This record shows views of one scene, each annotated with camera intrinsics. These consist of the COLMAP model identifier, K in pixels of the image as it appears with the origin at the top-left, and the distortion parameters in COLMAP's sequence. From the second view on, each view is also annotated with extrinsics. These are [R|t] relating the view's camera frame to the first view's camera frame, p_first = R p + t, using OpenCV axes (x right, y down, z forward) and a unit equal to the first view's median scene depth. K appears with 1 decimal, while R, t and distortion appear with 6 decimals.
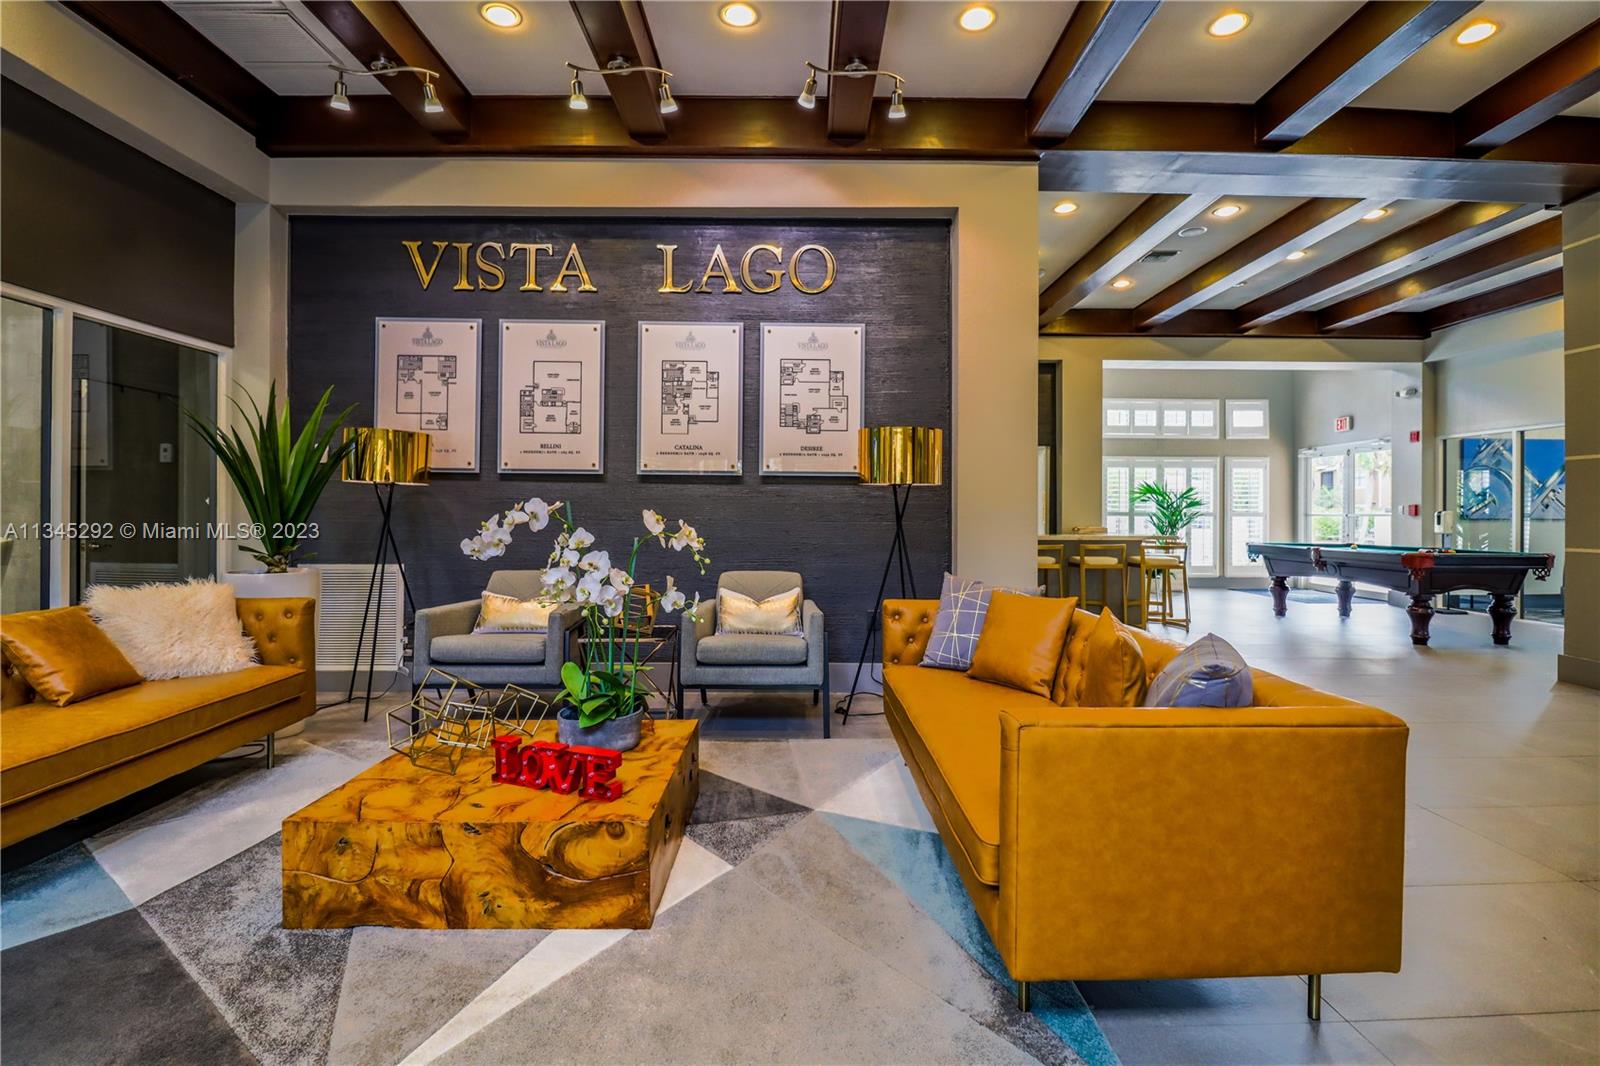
lens RADIAL K [[777.2, 0, 794.9], [0, 777.2, 529.5], [0, 0, 1]] dist [-0.037163, -0.000518]
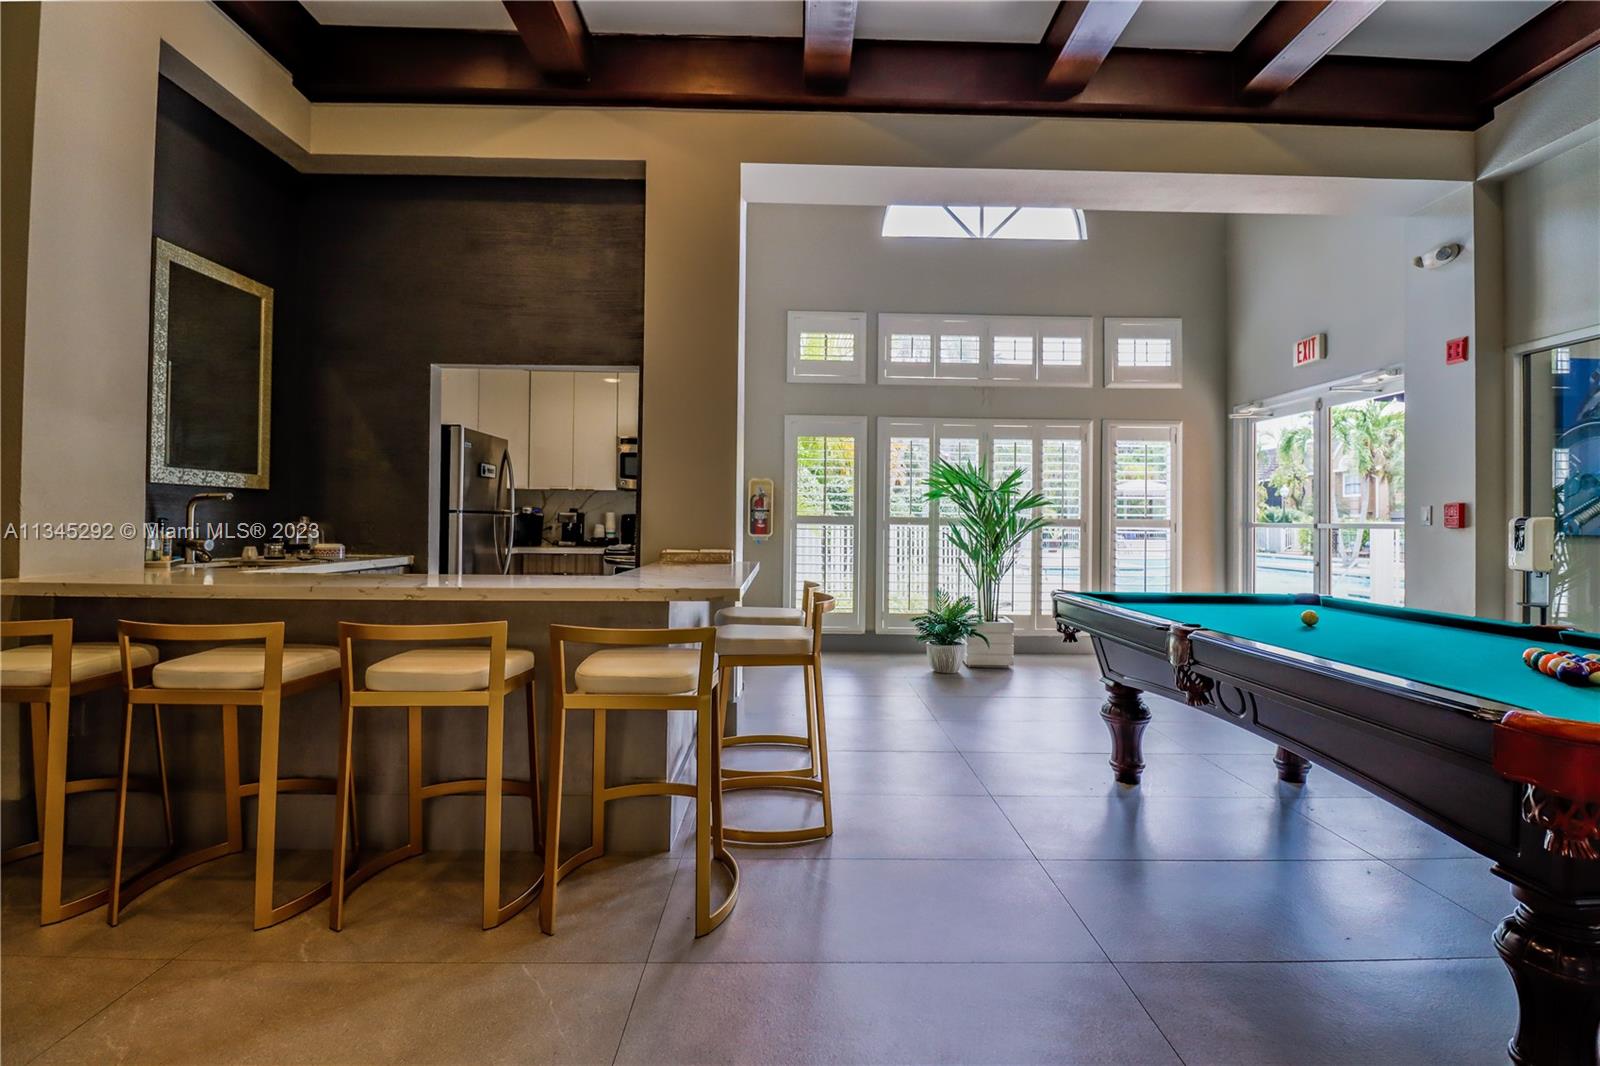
lens RADIAL K [[777.2, 0, 809.4], [0, 777.2, 523.5], [0, 0, 1]] dist [-0.037163, -0.000518]
pose [[0.999828, 0.010244, 0.015439, 0.350039], [-0.010014, 0.999839, -0.014895, -0.008883], [-0.015589, 0.014738, 0.999770, 0.457291]]
